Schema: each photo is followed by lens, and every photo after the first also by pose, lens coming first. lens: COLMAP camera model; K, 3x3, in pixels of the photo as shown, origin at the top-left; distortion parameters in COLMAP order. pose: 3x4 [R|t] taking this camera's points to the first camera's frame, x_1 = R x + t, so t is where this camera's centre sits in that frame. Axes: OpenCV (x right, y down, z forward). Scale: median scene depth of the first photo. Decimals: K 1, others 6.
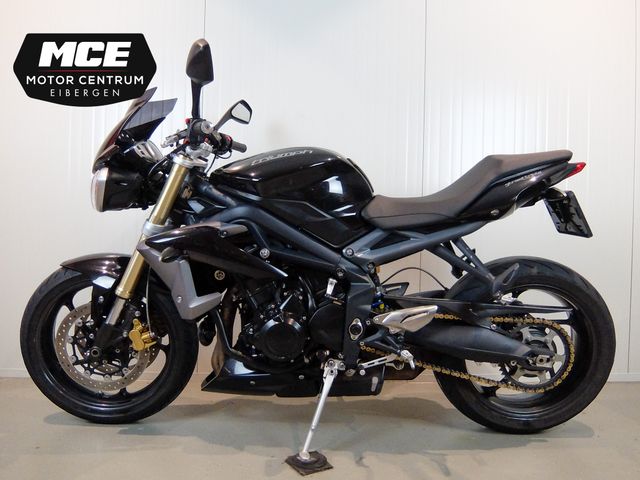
lens RADIAL K [[466.4, 0, 318.1], [0, 466.4, 243.7], [0, 0, 1]] dist [-0.020424, -0.012686]
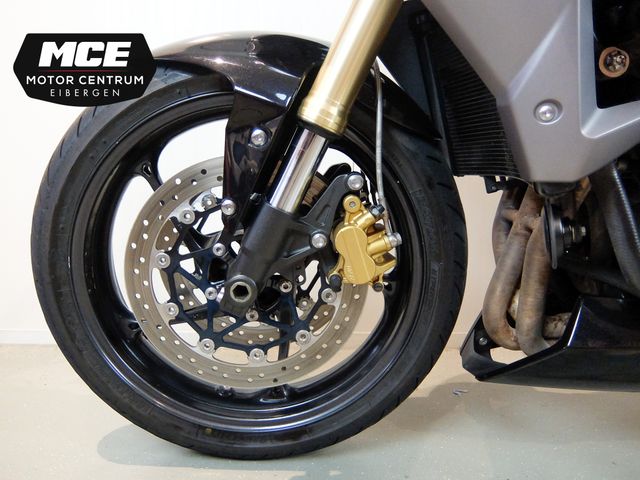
lens RADIAL K [[466.4, 0, 313.9], [0, 466.4, 238.5], [0, 0, 1]] dist [-0.020424, -0.012686]
pose [[0.999815, -0.009052, -0.016996, -0.417159], [0.010460, 0.996352, 0.084695, 0.163962], [0.016167, -0.084857, 0.996262, 0.640834]]
